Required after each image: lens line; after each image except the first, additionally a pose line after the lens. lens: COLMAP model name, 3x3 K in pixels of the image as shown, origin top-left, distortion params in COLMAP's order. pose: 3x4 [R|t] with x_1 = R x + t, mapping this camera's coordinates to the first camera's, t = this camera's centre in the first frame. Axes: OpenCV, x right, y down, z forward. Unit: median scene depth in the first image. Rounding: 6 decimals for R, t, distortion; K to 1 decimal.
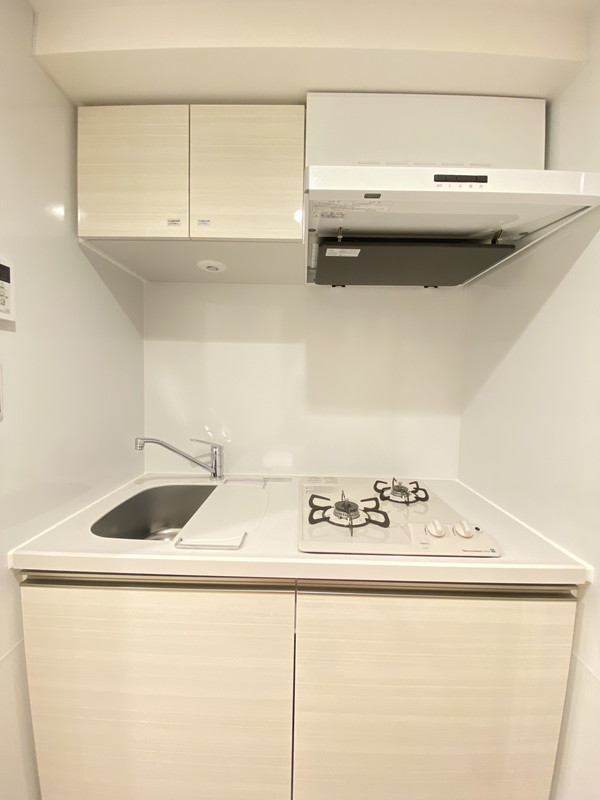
lens RADIAL K [[324.4, 0, 298.7], [0, 324.4, 399.4], [0, 0, 1]] dist [-0.008826, -0.002172]
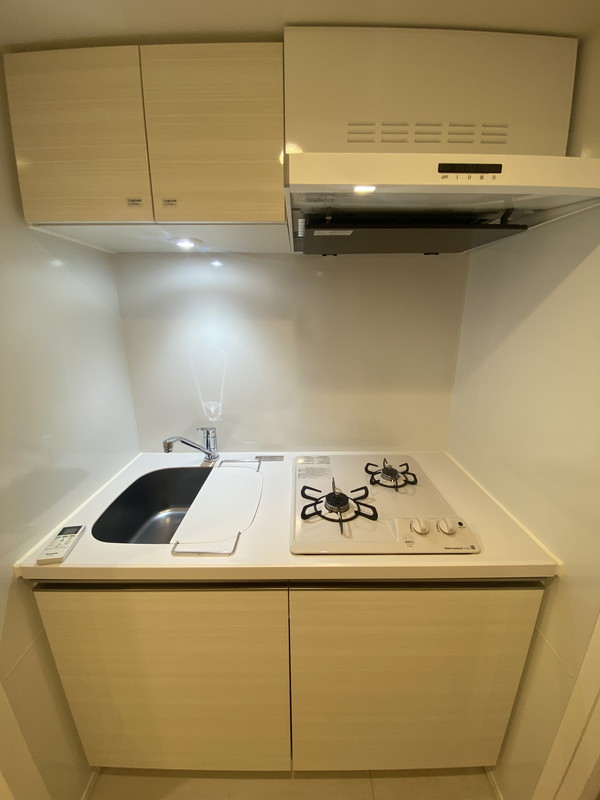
lens RADIAL K [[324.4, 0, 300.4], [0, 324.4, 401.2], [0, 0, 1]] dist [-0.008826, -0.002172]
pose [[0.999554, -0.027538, 0.011514, 0.028034], [0.024625, 0.978814, 0.203264, -0.201864], [-0.016867, -0.202890, 0.979056, 0.052212]]
